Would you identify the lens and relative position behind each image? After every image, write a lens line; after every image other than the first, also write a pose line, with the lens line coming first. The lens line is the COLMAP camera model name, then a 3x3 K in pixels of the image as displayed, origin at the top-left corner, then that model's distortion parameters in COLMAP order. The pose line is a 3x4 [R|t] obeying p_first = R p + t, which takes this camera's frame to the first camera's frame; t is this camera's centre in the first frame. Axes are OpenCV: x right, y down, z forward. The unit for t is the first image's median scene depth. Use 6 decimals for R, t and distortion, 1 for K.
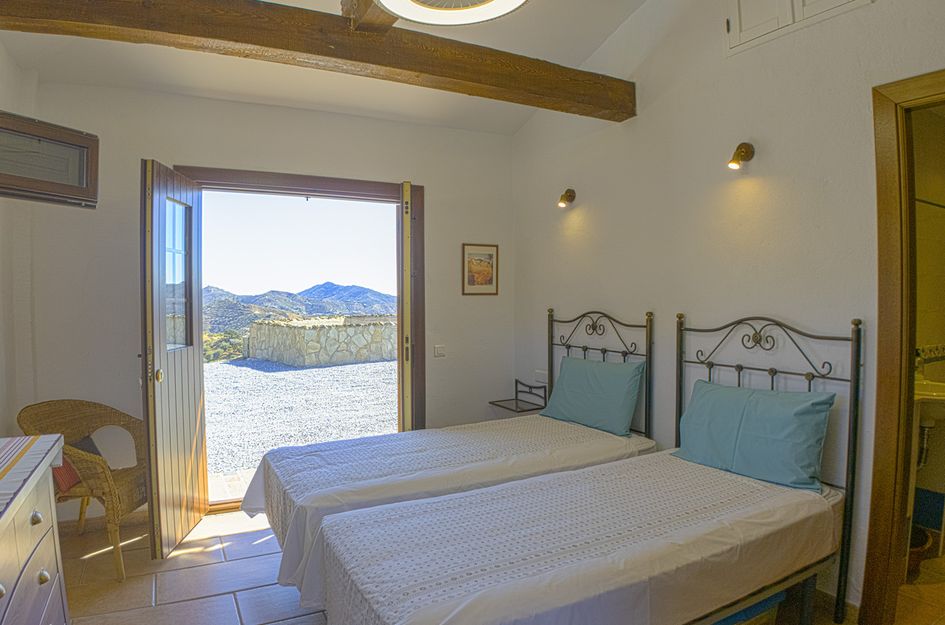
lens RADIAL K [[577.1, 0, 486.1], [0, 577.1, 331.5], [0, 0, 1]] dist [-0.101265, -0.002431]
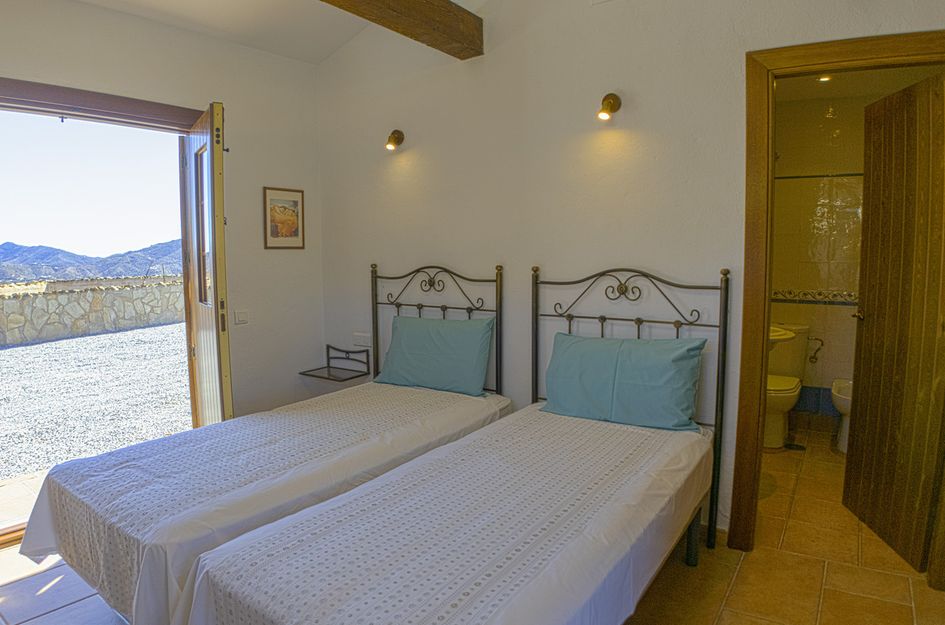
lens RADIAL K [[577.1, 0, 505.1], [0, 577.1, 325.3], [0, 0, 1]] dist [-0.101265, -0.002431]
pose [[0.888066, -0.054574, 0.456466, -0.164352], [0.025524, 0.997250, 0.069571, -0.000989], [-0.459008, -0.050133, 0.887017, 0.148690]]
